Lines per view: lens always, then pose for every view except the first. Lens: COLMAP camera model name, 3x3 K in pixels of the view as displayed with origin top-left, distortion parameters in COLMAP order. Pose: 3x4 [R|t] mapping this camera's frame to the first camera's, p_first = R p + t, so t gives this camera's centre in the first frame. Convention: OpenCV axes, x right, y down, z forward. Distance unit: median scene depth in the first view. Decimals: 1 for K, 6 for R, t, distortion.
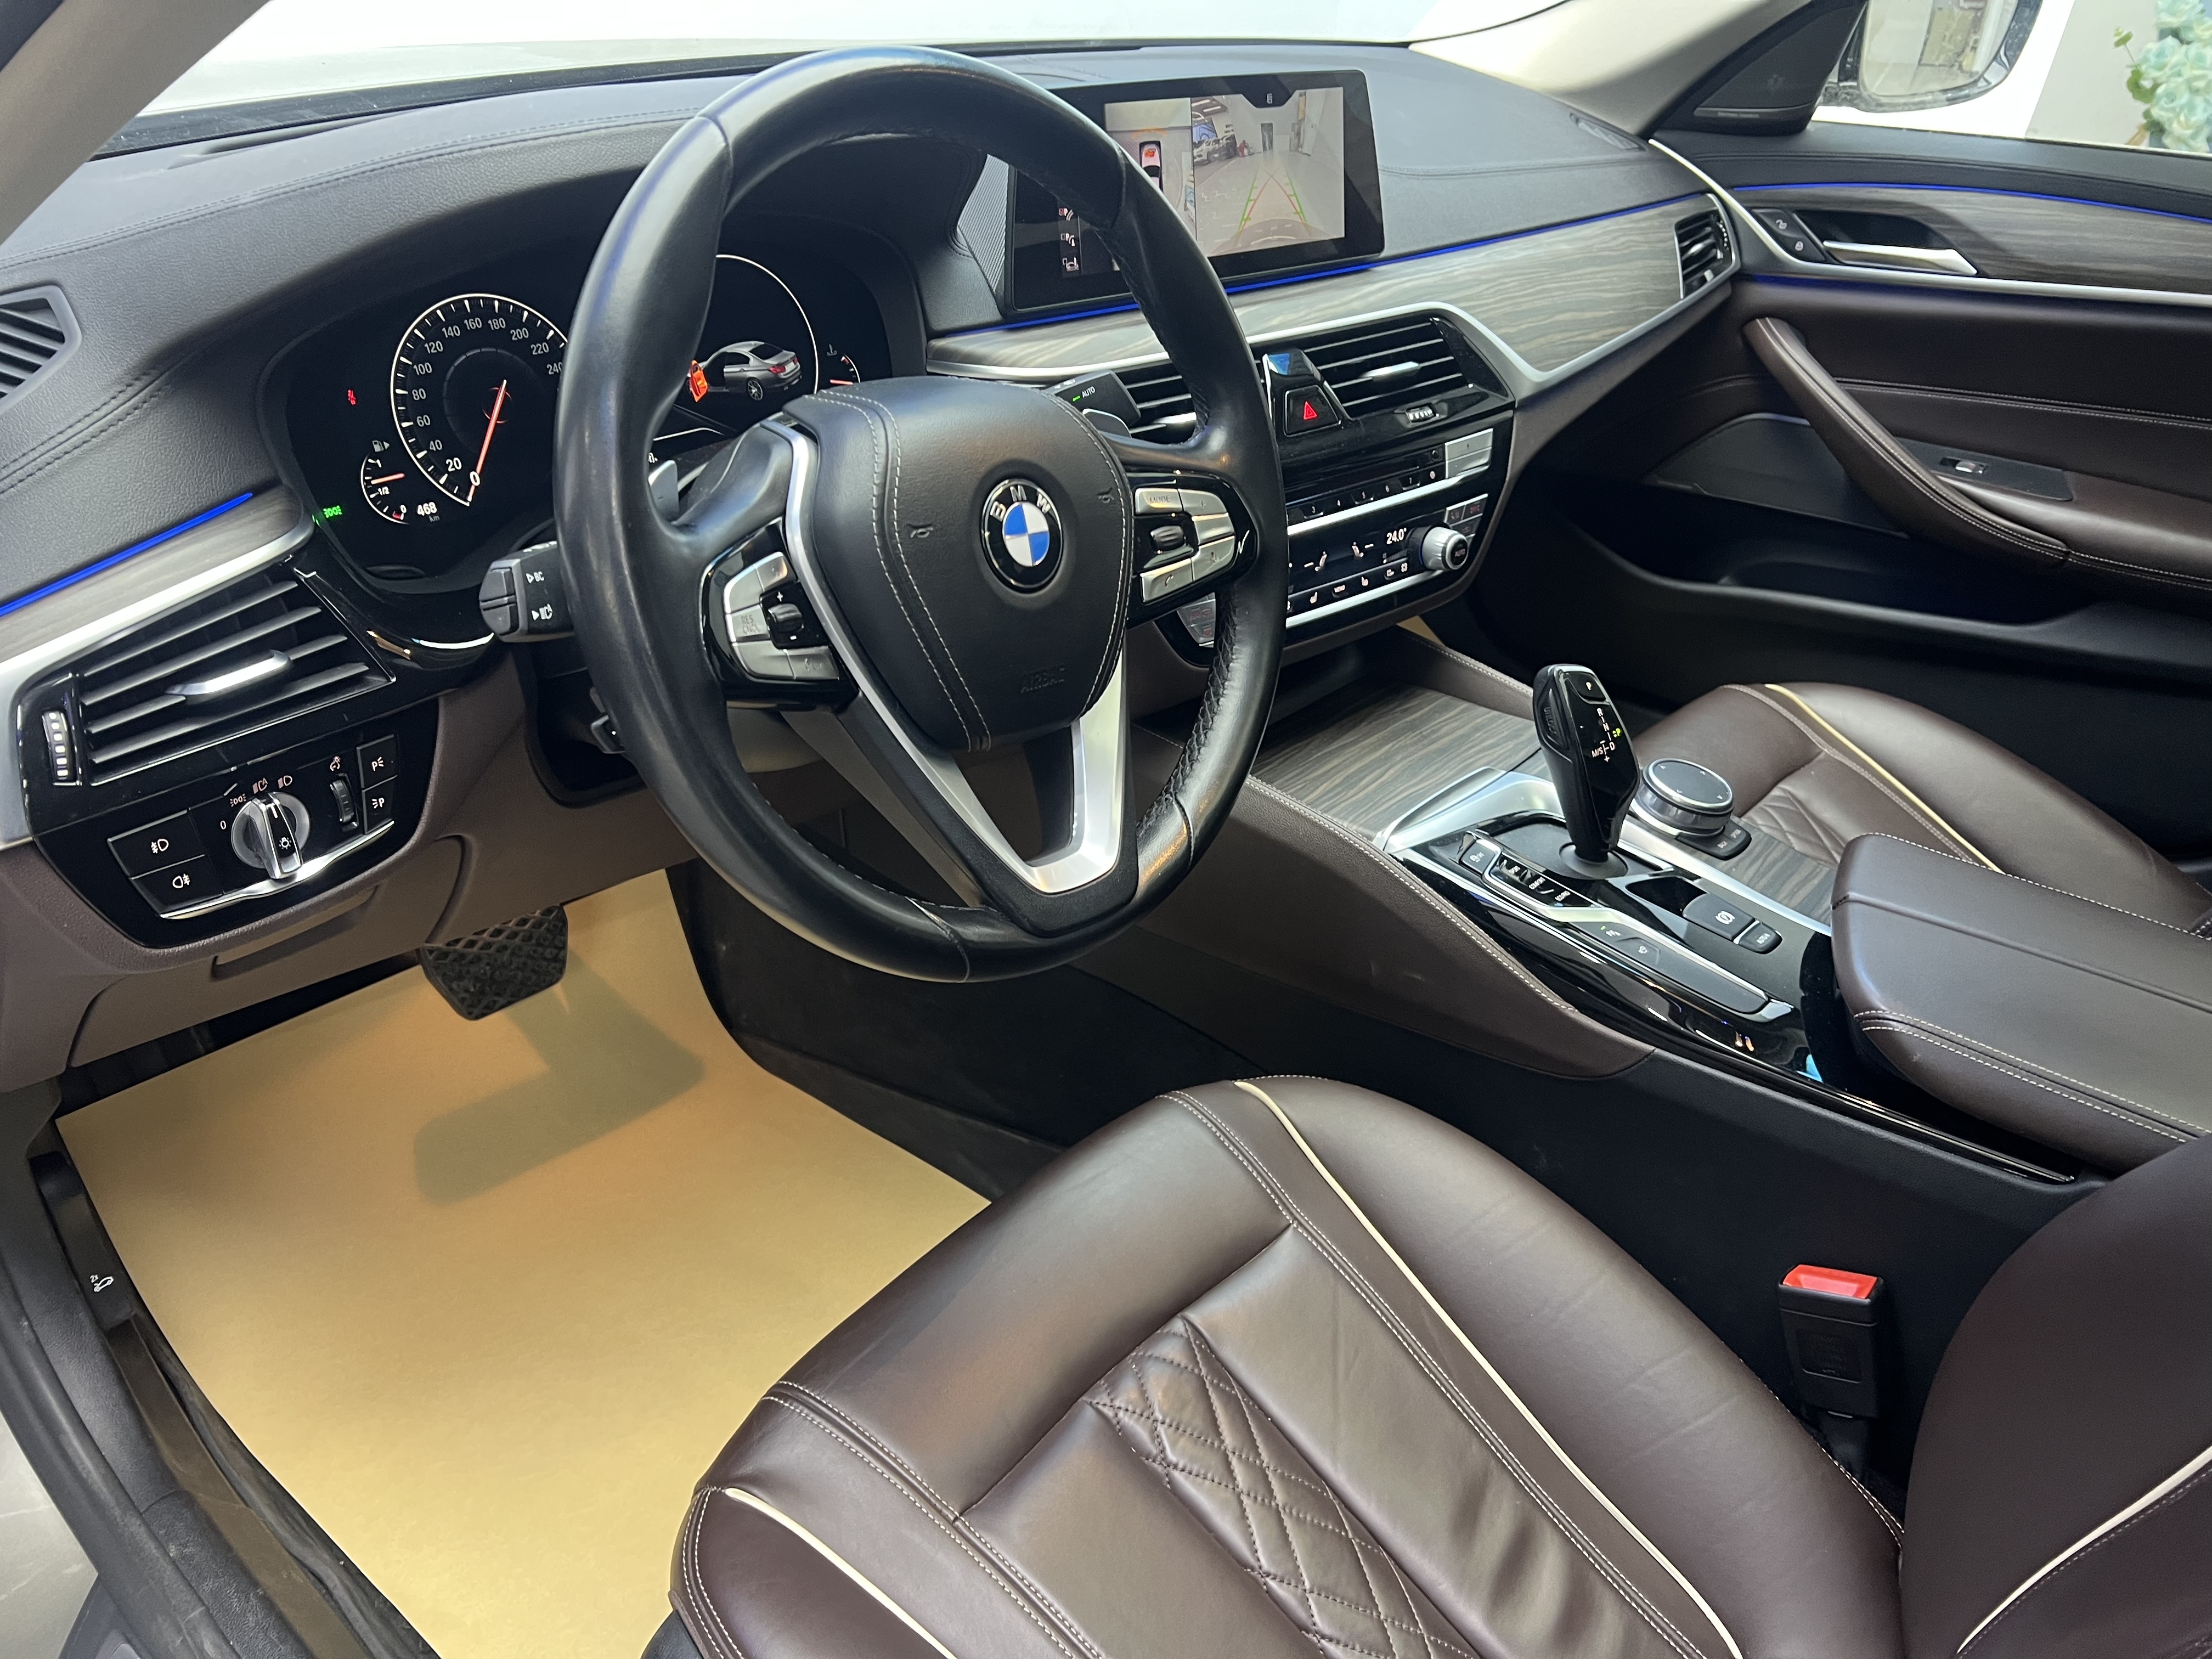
lens RADIAL K [[1704.7, 0, 1118.5], [0, 1704.7, 823.6], [0, 0, 1]] dist [0.057235, -0.069508]
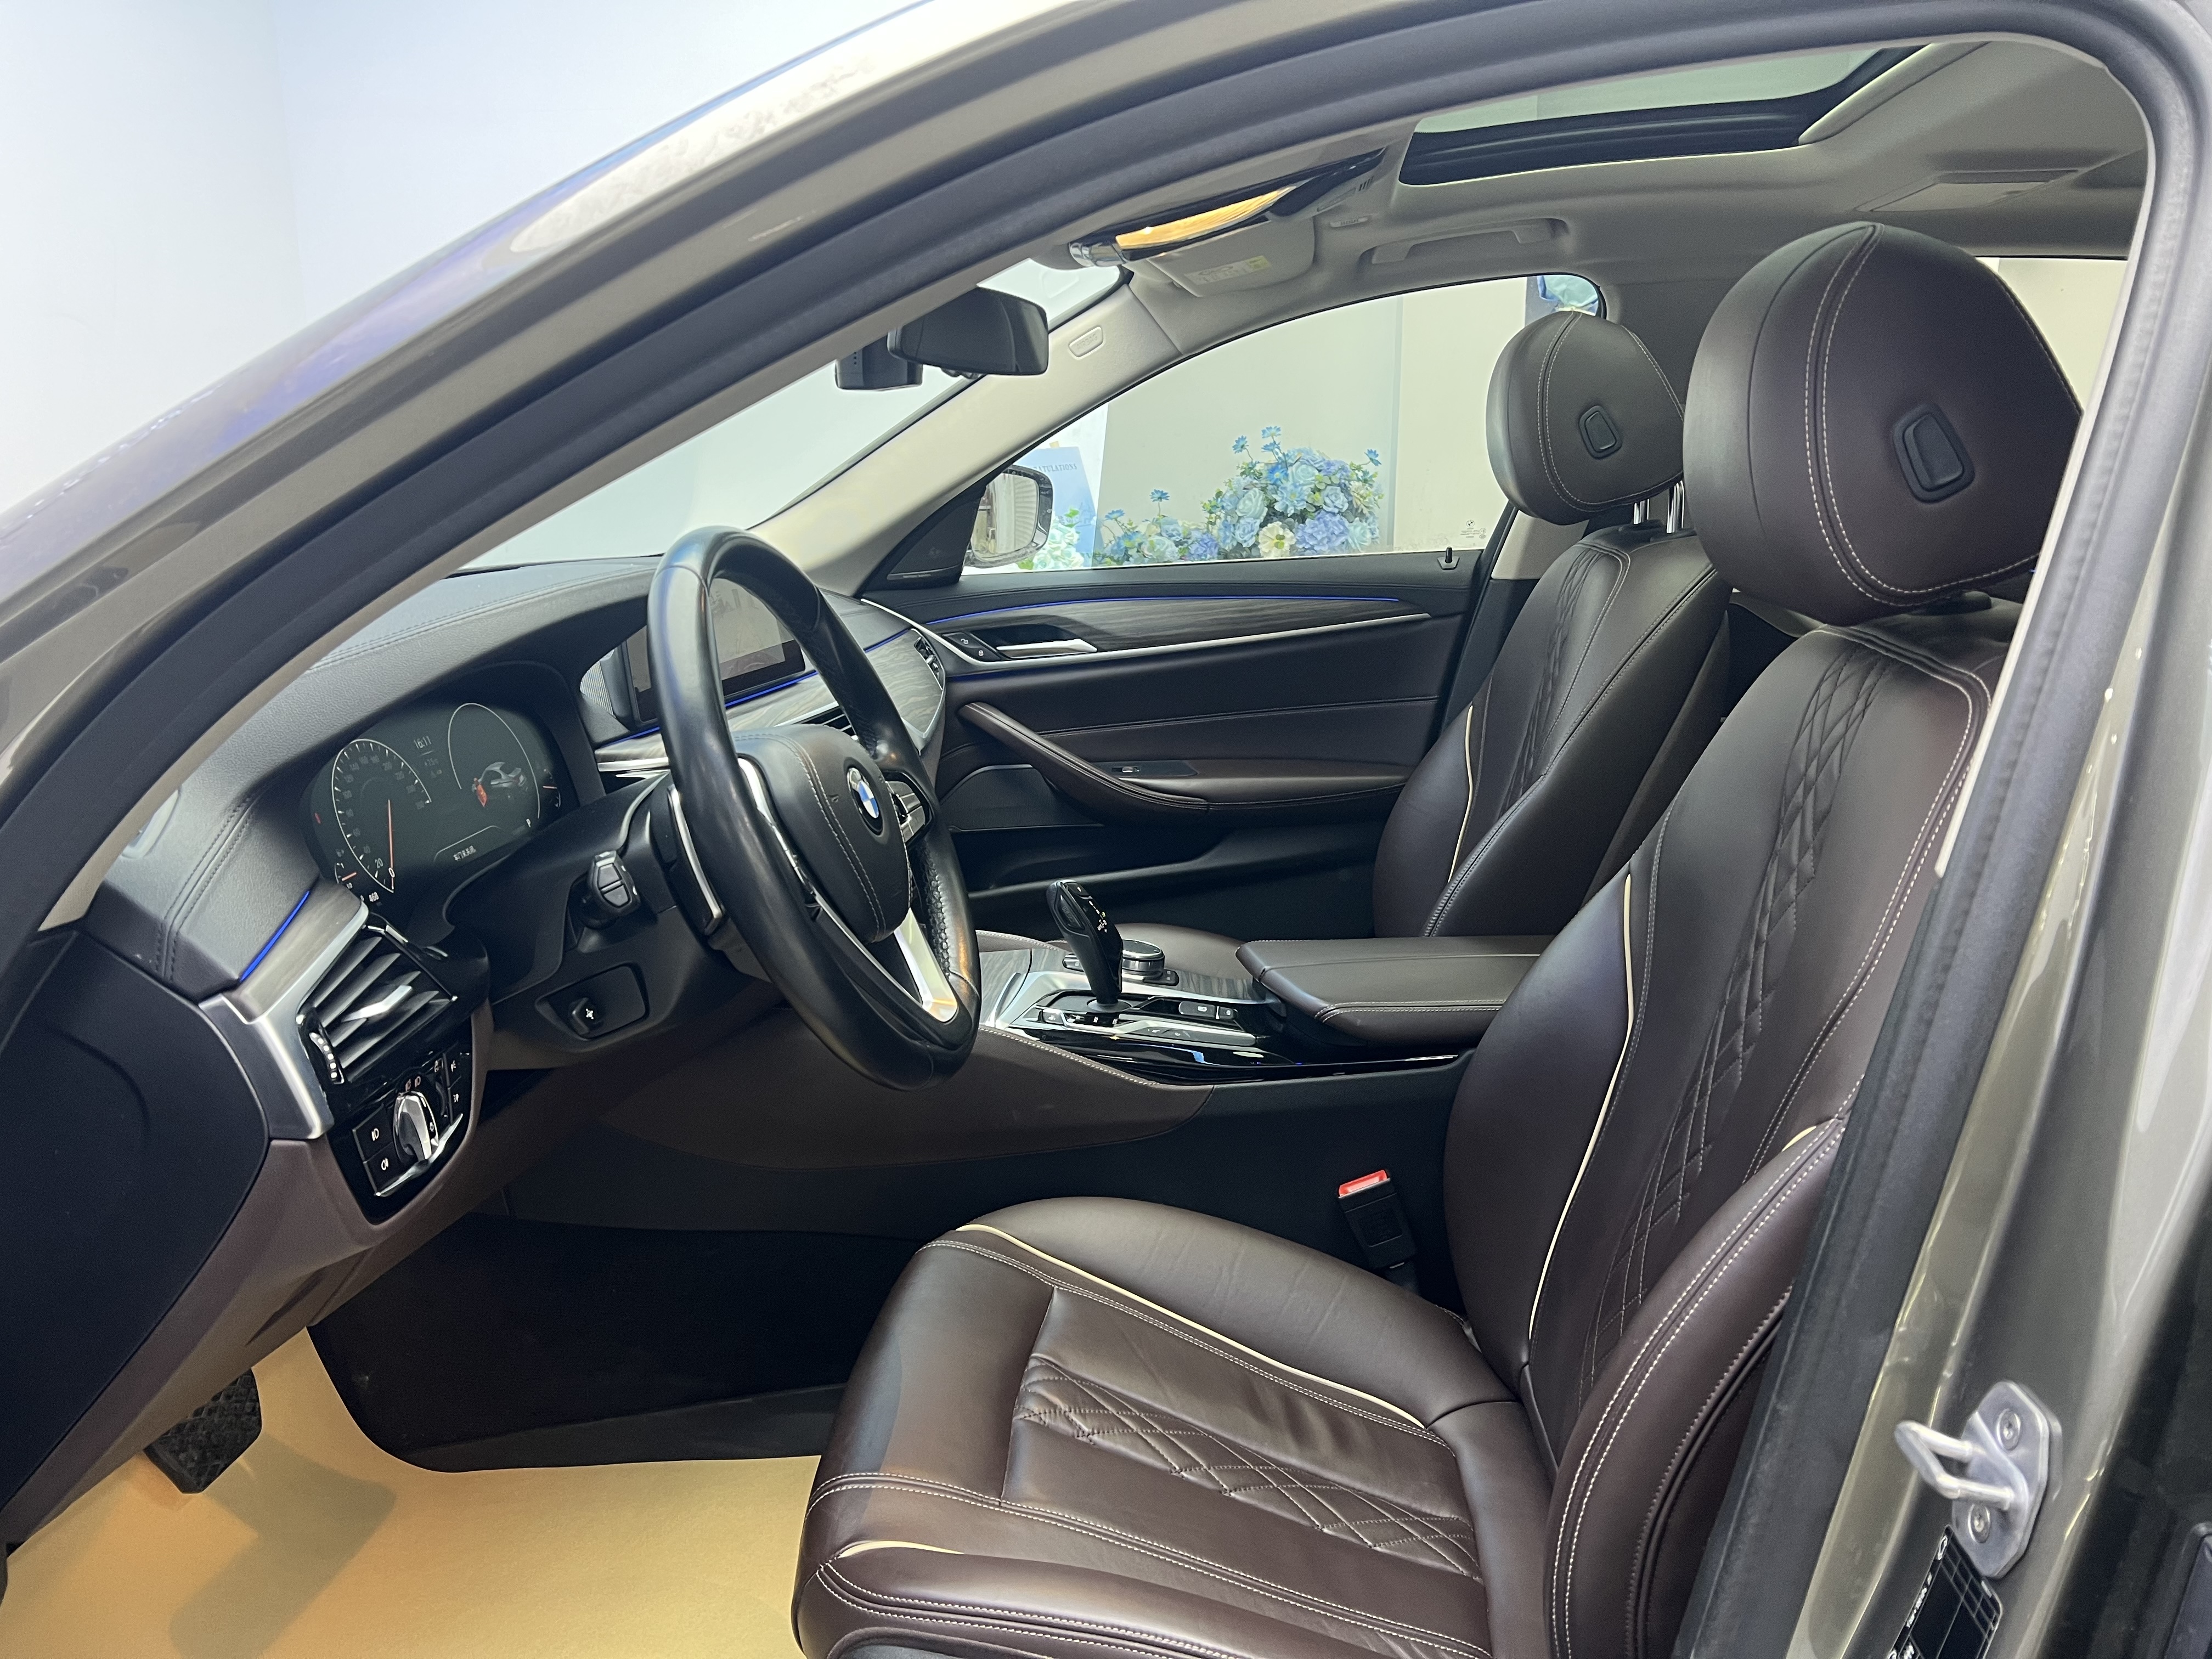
lens RADIAL K [[1704.7, 0, 1118.5], [0, 1704.7, 823.6], [0, 0, 1]] dist [0.057235, -0.069508]
pose [[0.798804, -0.186536, 0.571941, -0.681731], [0.345472, 0.920558, -0.182269, 0.188774], [-0.492505, 0.343187, 0.799788, -0.303972]]
